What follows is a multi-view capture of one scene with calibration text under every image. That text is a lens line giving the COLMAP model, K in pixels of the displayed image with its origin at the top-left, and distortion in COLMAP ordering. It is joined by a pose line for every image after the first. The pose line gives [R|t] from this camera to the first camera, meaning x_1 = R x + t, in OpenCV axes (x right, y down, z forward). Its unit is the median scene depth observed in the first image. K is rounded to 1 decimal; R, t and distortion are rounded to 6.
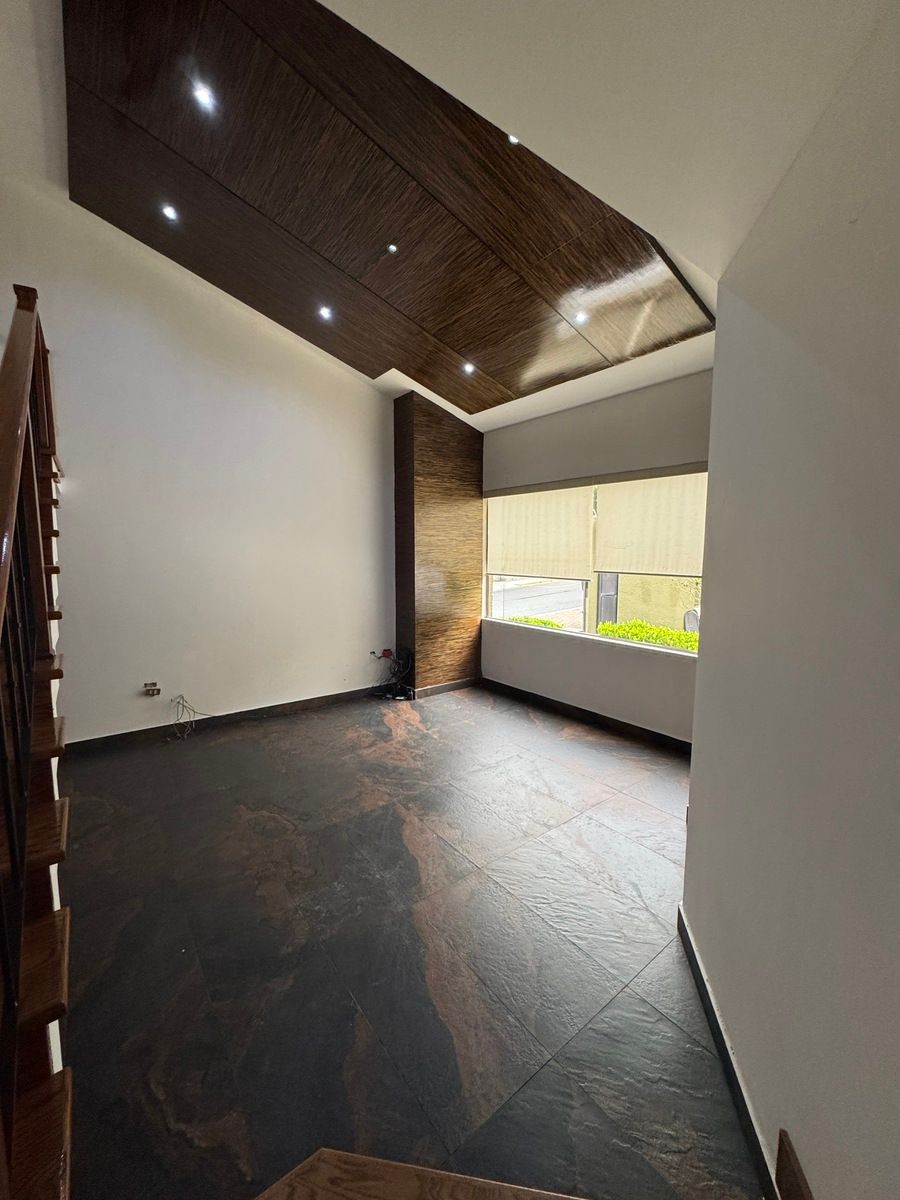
lens RADIAL K [[480.2, 0, 450.0], [0, 480.2, 600.0], [0, 0, 1]] dist [-0.004177, -0.000187]
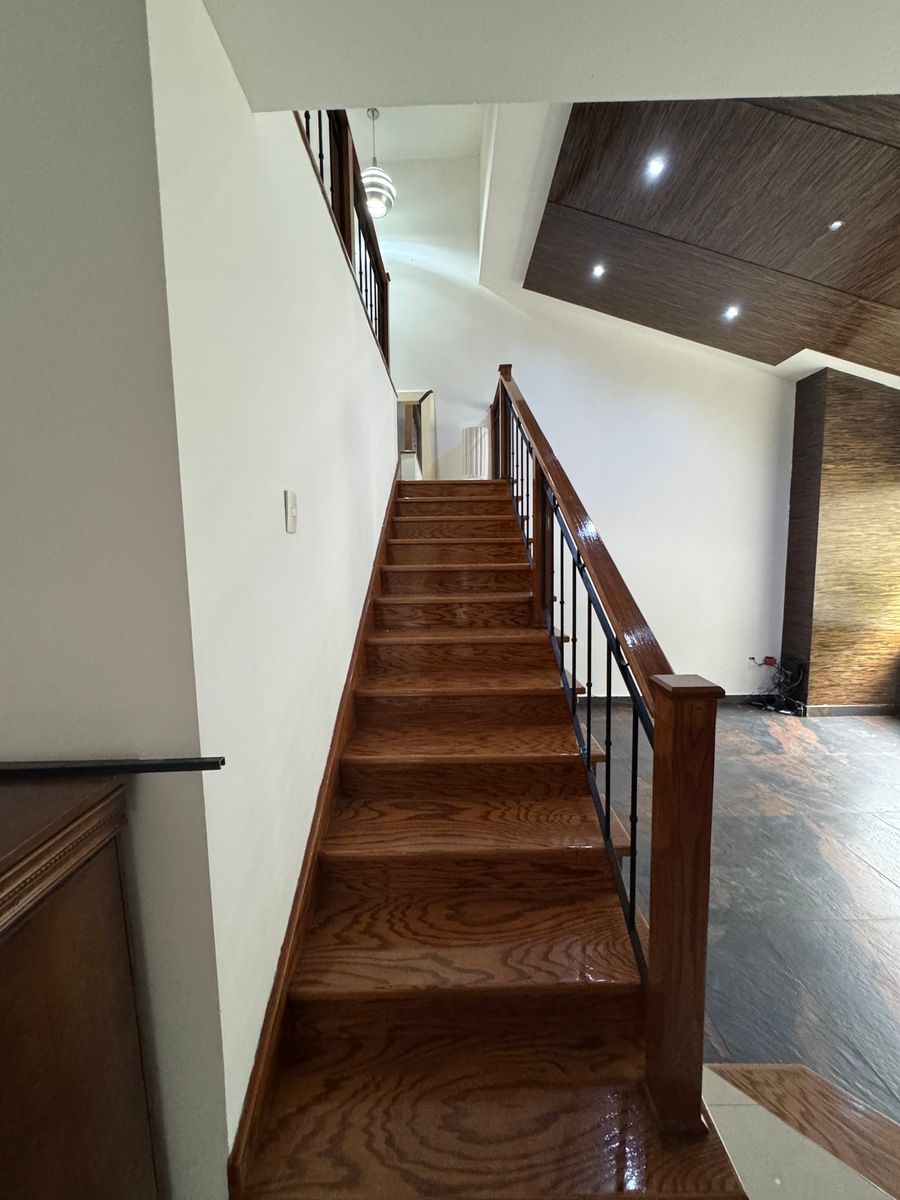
lens RADIAL K [[480.2, 0, 450.0], [0, 480.2, 600.0], [0, 0, 1]] dist [-0.004177, -0.000187]
pose [[0.793446, 0.047278, -0.606802, -0.070314], [-0.047894, 0.998737, 0.015189, 0.010231], [0.606754, 0.017011, 0.794708, -0.108631]]
